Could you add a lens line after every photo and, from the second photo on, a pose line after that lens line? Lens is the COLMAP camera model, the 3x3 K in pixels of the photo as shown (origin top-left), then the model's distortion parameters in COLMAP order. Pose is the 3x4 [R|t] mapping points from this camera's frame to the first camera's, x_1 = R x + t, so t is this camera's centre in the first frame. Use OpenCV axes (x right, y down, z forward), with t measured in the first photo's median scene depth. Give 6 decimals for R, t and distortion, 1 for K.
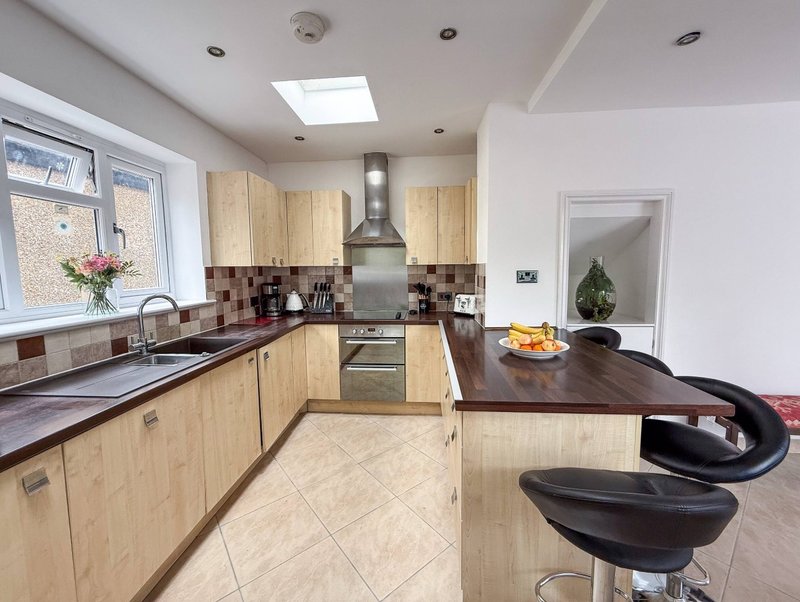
lens RADIAL K [[323.8, 0, 397.4], [0, 323.8, 296.3], [0, 0, 1]] dist [0.003881, 0.000142]
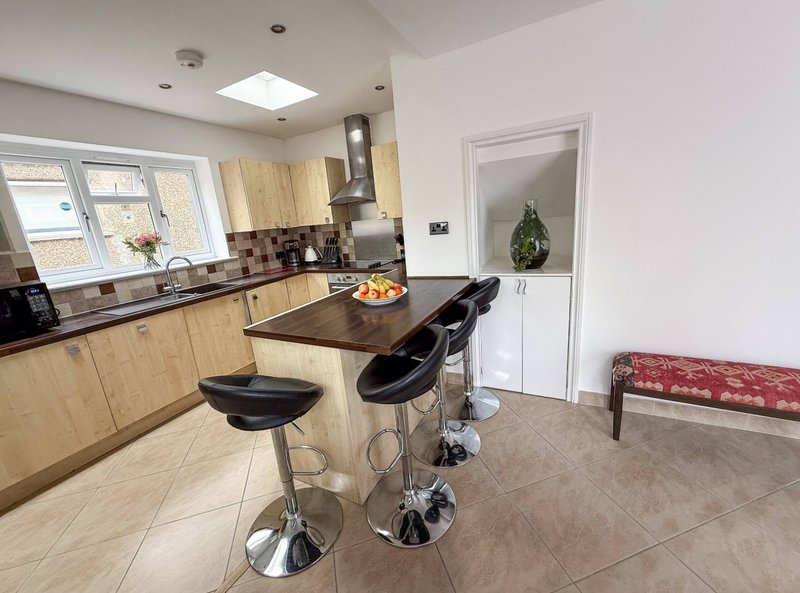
lens RADIAL K [[323.3, 0, 397.9], [0, 323.3, 293.7], [0, 0, 1]] dist [-0.000465, 0.000167]
pose [[0.917248, 0.024072, -0.397590, 0.697248], [0.042780, 0.986445, 0.158417, -0.023458], [0.396014, -0.162316, 0.903785, -0.022734]]
